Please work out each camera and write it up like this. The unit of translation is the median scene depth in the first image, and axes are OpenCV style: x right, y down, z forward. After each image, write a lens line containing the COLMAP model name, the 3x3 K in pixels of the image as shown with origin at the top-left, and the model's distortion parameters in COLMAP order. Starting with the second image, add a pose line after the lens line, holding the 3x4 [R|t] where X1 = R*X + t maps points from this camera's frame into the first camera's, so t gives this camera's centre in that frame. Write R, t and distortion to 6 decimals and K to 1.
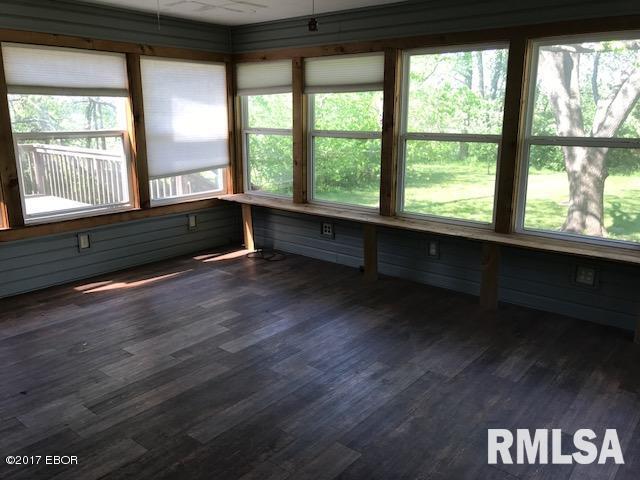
lens RADIAL K [[529.7, 0, 320.5], [0, 529.7, 238.8], [0, 0, 1]] dist [0.012063, -0.006878]
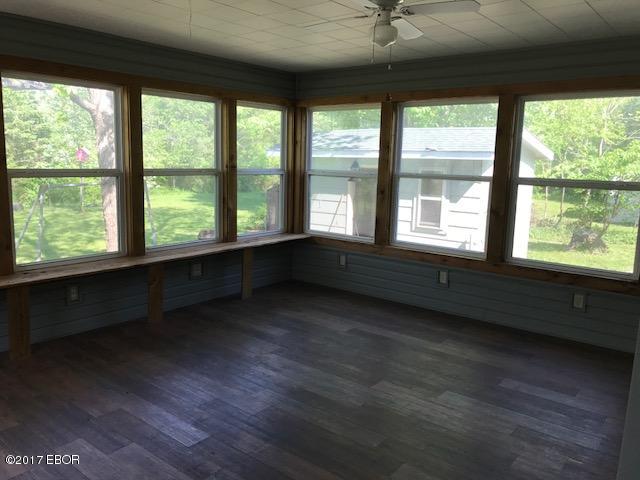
lens RADIAL K [[529.7, 0, 322.9], [0, 529.7, 241.2], [0, 0, 1]] dist [0.012063, -0.006878]
pose [[-0.015137, -0.168365, 0.985608, -0.912785], [0.208072, 0.963612, 0.167803, -0.178017], [-0.977996, 0.207618, 0.020446, 0.723258]]
